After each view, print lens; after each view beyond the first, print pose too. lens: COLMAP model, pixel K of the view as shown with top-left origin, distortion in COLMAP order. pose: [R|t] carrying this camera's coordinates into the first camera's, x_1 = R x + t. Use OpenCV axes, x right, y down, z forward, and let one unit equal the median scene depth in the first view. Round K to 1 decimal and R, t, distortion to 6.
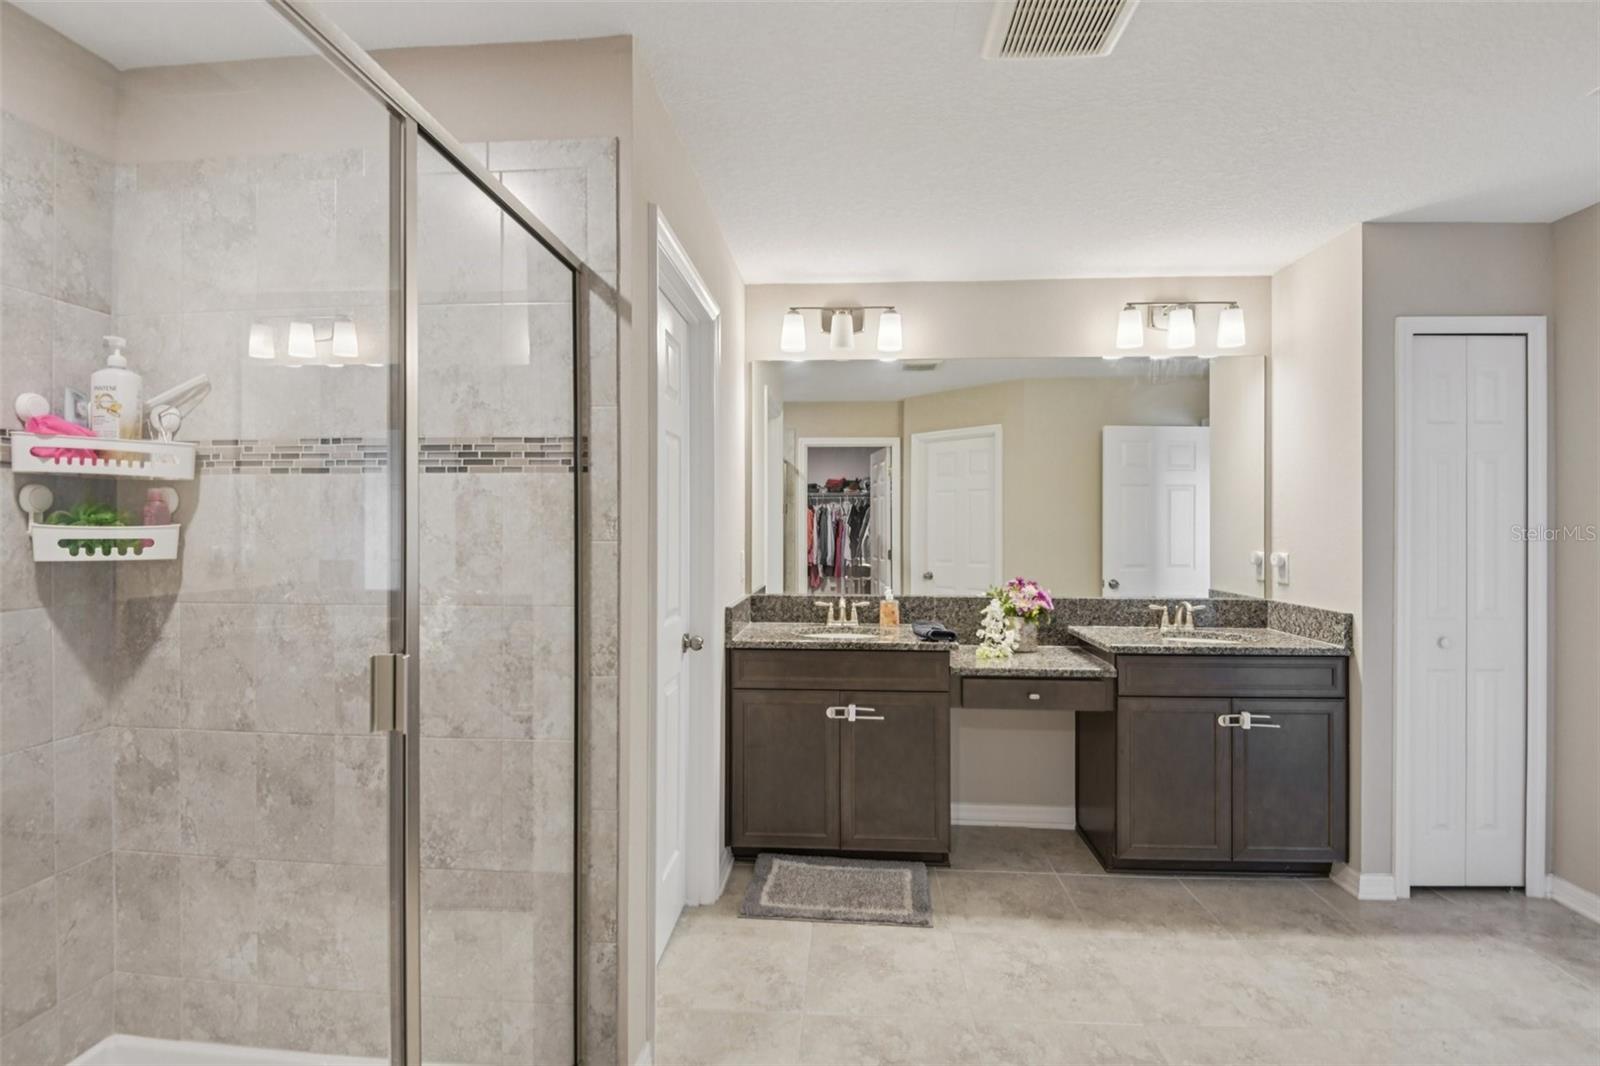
lens RADIAL K [[761.2, 0, 807.5], [0, 761.2, 531.7], [0, 0, 1]] dist [0.000802, -0.024974]
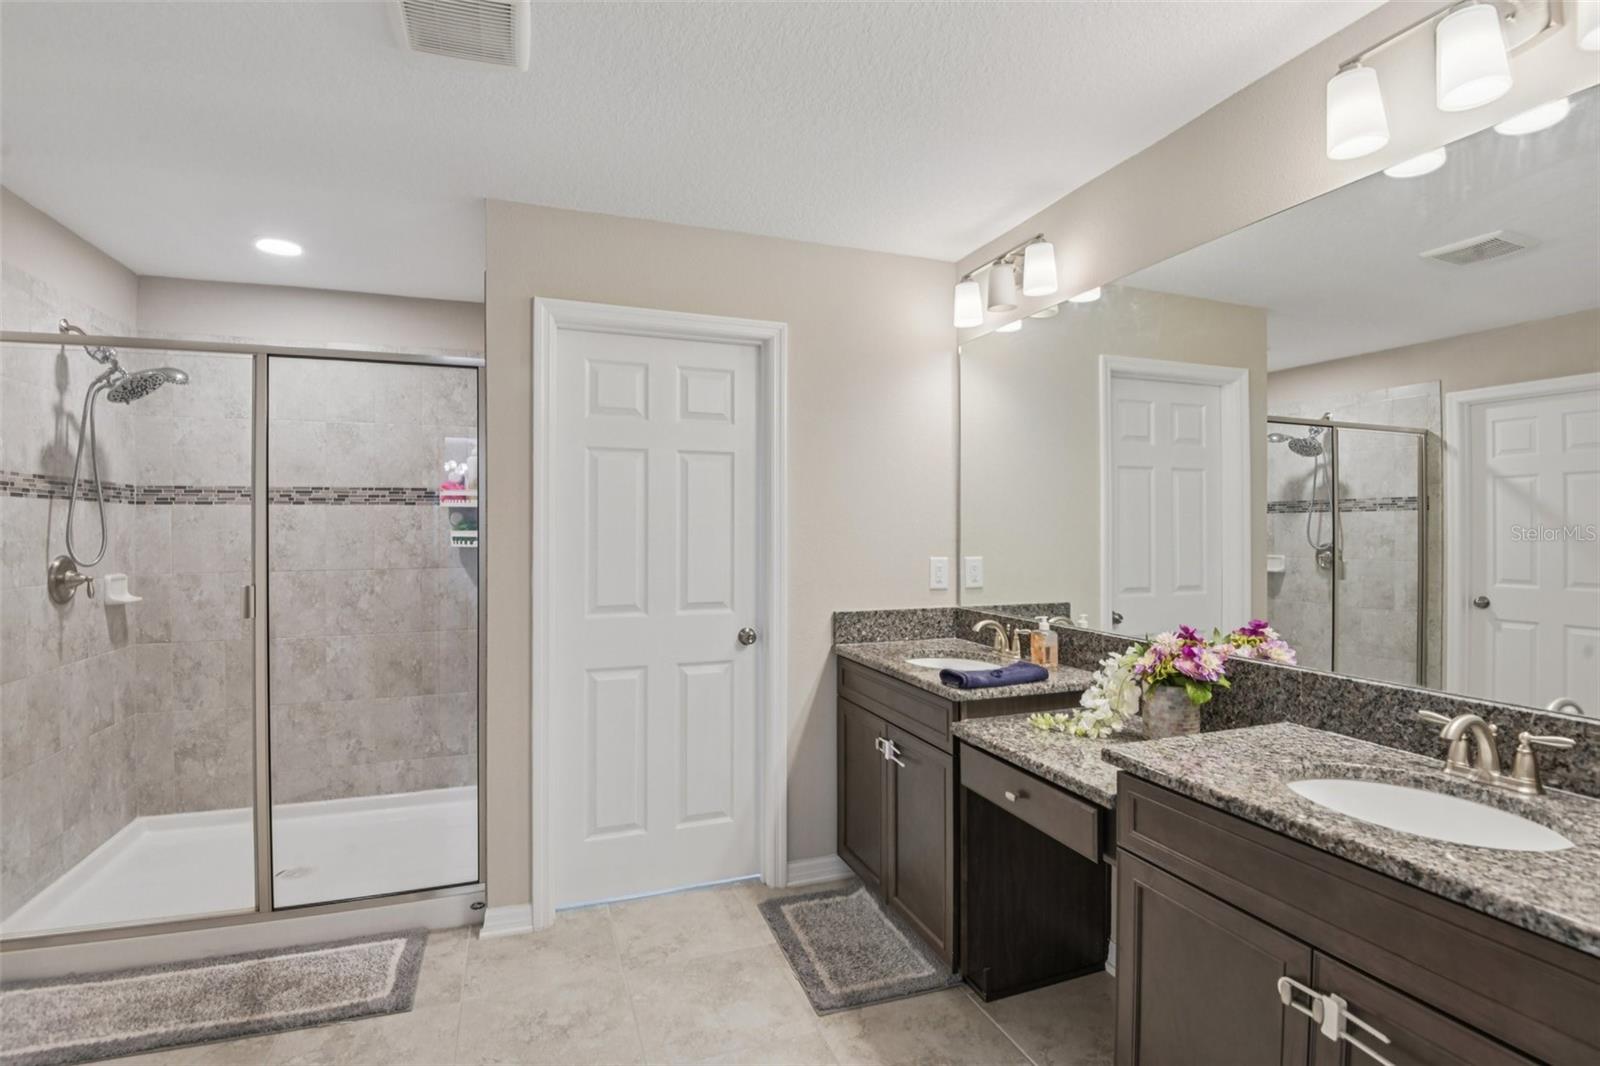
lens RADIAL K [[761.2, 0, 807.5], [0, 761.2, 531.7], [0, 0, 1]] dist [0.000802, -0.024974]
pose [[0.414602, 0.003555, -0.909996, 0.825640], [-0.006761, 0.999977, 0.000827, -0.006092], [0.909978, 0.005809, 0.414617, 0.584195]]
